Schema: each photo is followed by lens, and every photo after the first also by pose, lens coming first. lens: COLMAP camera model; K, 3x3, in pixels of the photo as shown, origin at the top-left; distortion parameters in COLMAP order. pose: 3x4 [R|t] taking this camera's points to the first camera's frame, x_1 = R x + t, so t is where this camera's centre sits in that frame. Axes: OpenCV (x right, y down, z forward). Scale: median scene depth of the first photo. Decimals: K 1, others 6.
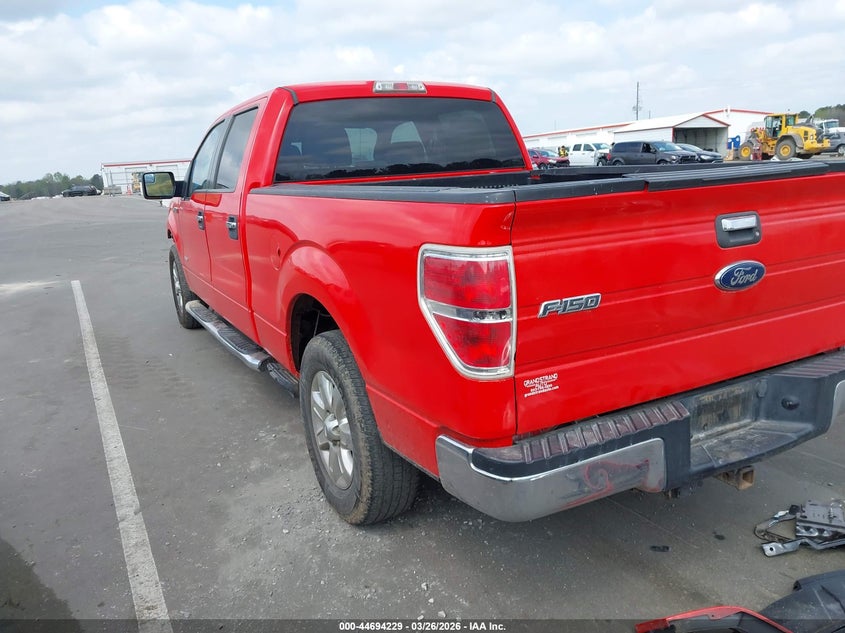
lens RADIAL K [[661.9, 0, 419.4], [0, 661.9, 315.8], [0, 0, 1]] dist [0.011455, 0.002681]
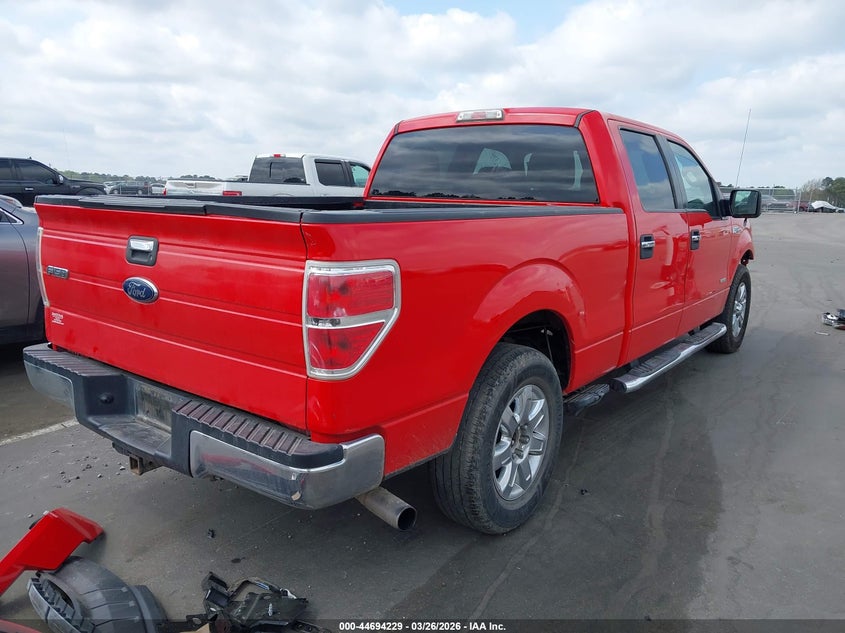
lens RADIAL K [[661.9, 0, 419.4], [0, 661.9, 315.8], [0, 0, 1]] dist [0.011455, 0.002681]
pose [[0.408490, 0.227455, -0.883968, 1.499057], [-0.241752, 0.960828, 0.135516, -0.255098], [0.880166, 0.158344, 0.447477, 0.792144]]
